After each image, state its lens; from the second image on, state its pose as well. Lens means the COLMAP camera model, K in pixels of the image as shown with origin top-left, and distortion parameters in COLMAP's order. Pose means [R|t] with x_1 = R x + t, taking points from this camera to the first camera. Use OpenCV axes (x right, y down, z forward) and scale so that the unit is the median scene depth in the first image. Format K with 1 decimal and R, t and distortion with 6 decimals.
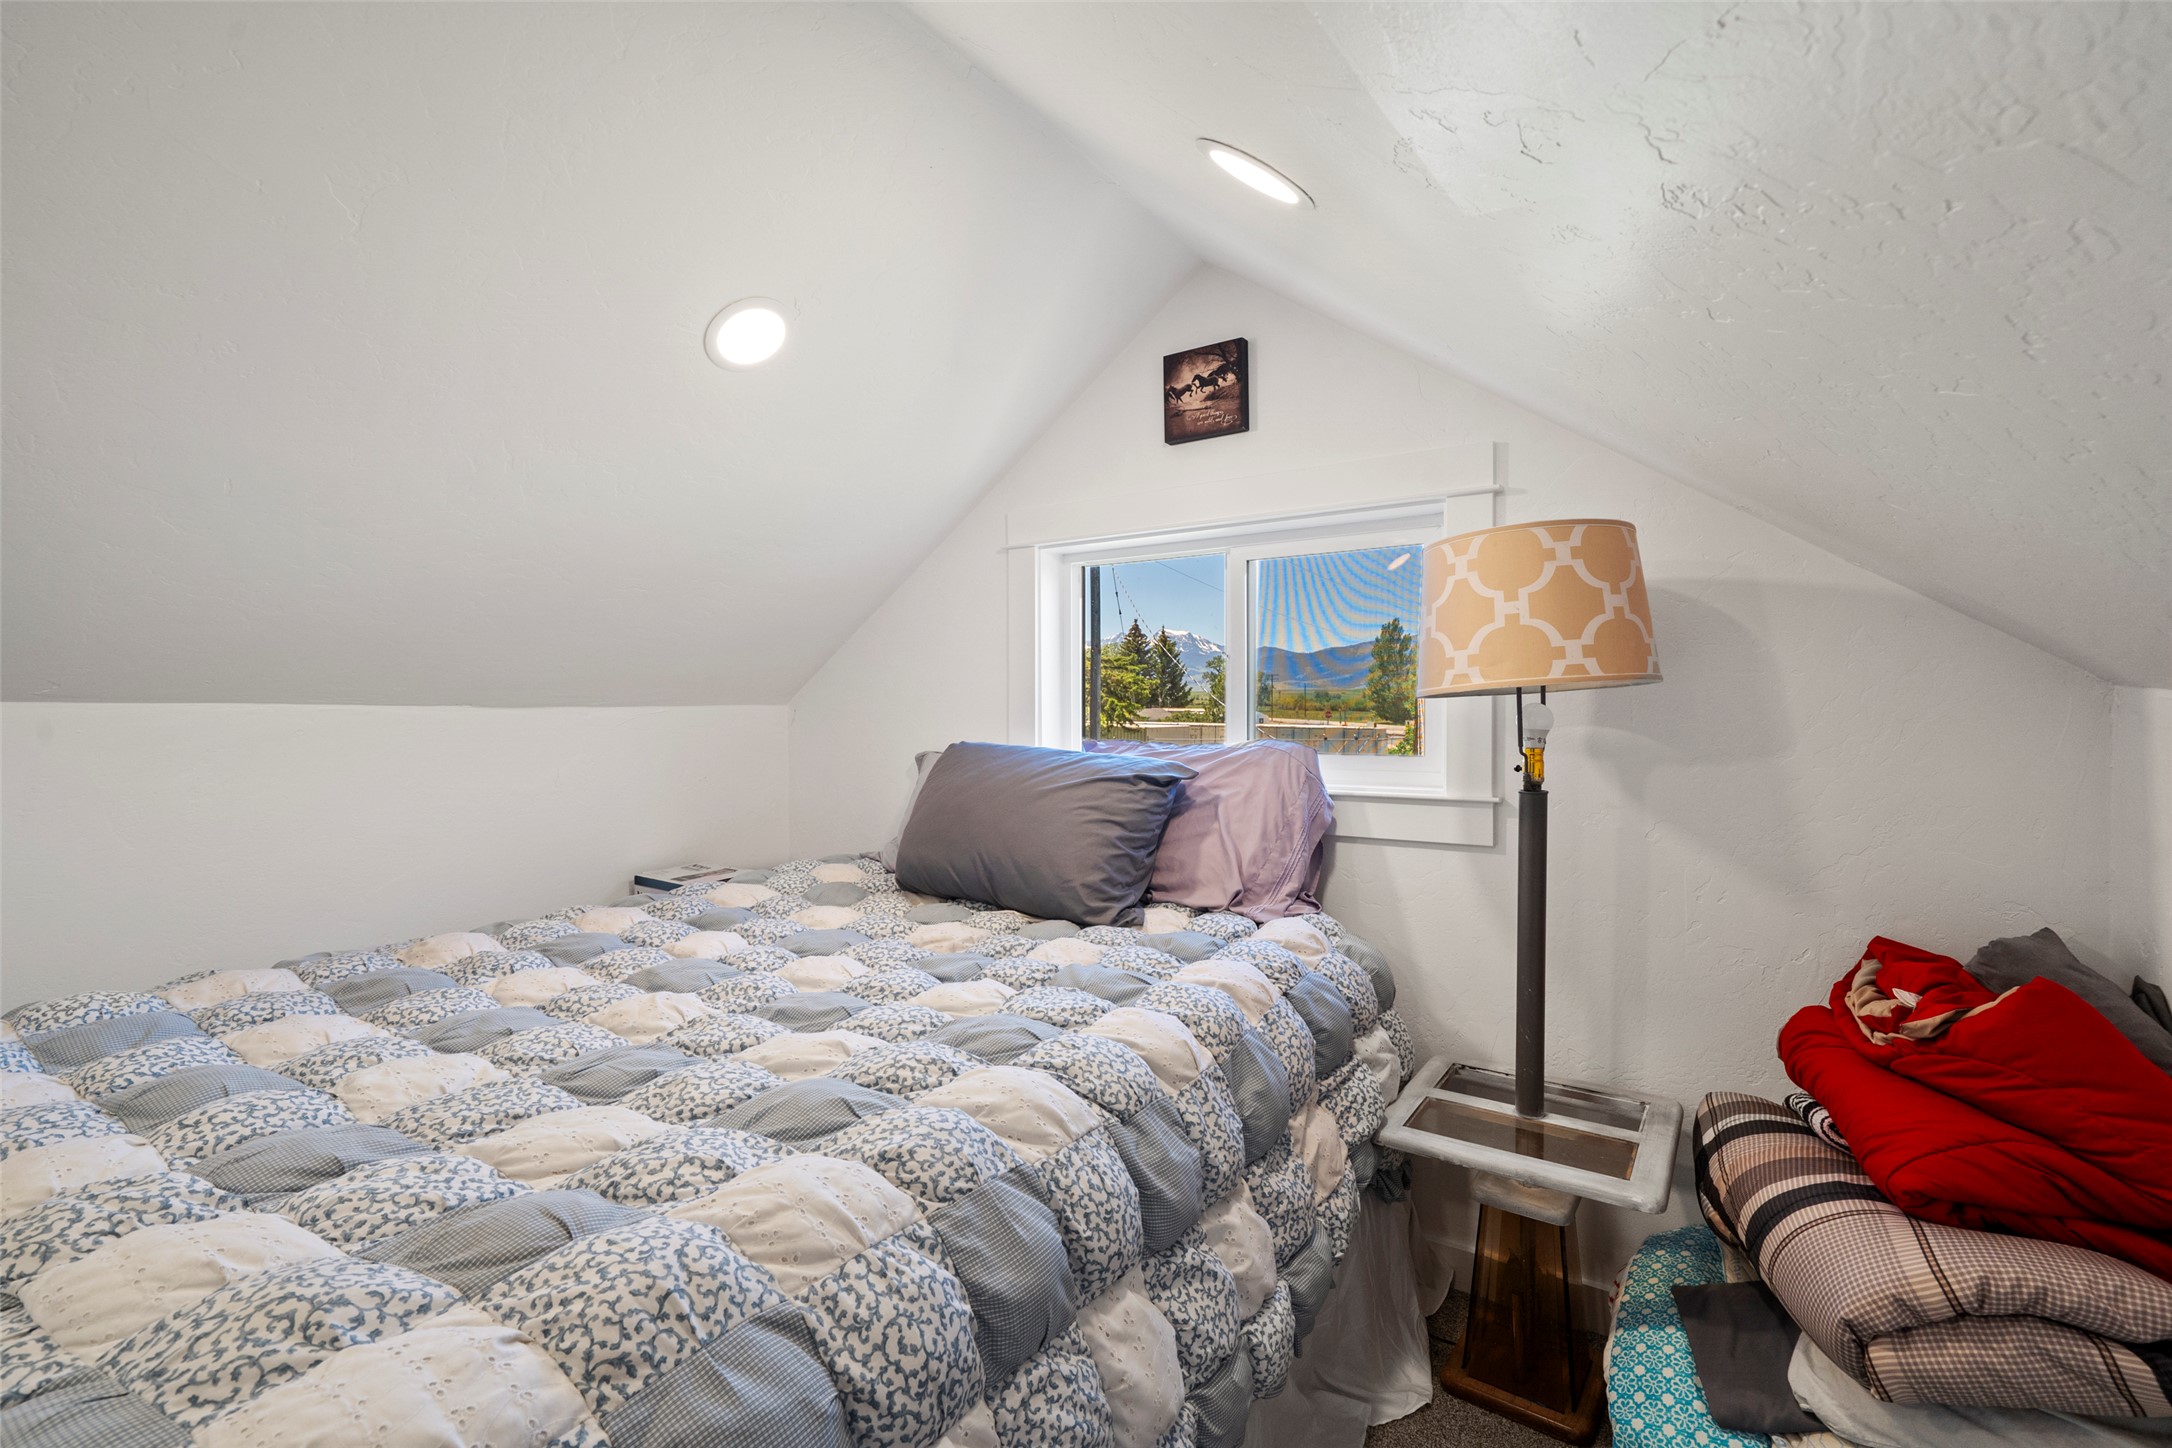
lens RADIAL K [[984.2, 0, 1086.0], [0, 984.2, 724.0], [0, 0, 1]] dist [0.000182, 0.000789]
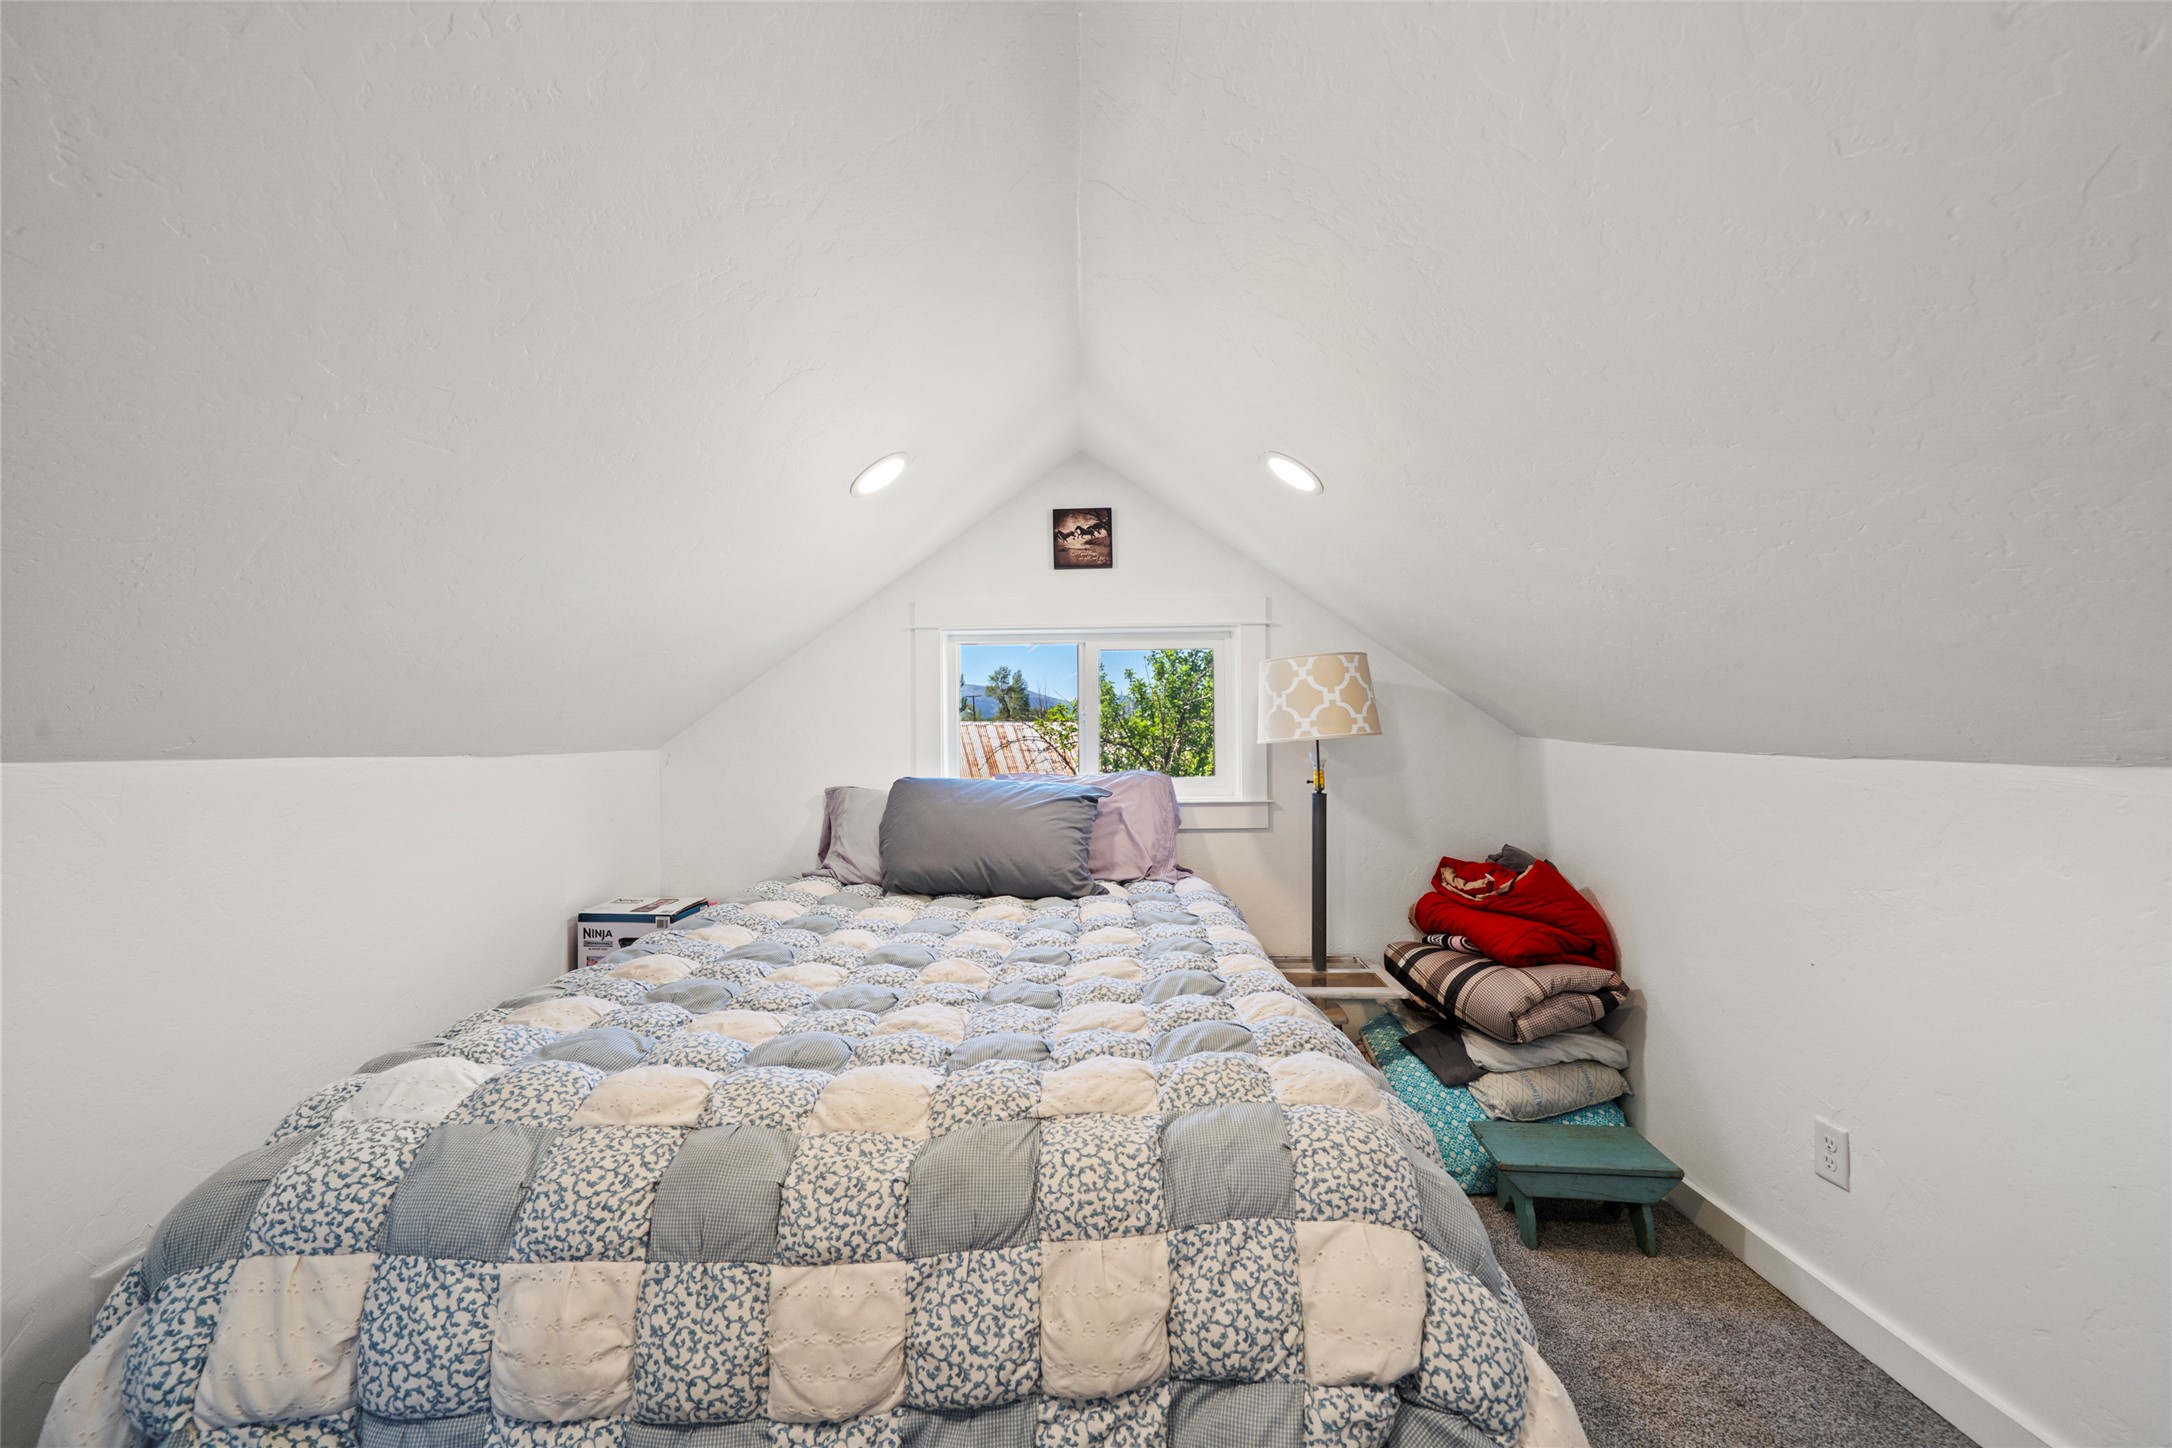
lens RADIAL K [[865.4, 0, 1086.5], [0, 865.4, 728.3], [0, 0, 1]] dist [0.000185, 0.000026]
pose [[0.842126, 0.000496, 0.539281, -0.679766], [0.016423, 0.999512, -0.026564, -0.015852], [-0.539031, 0.031227, 0.841707, -0.116935]]
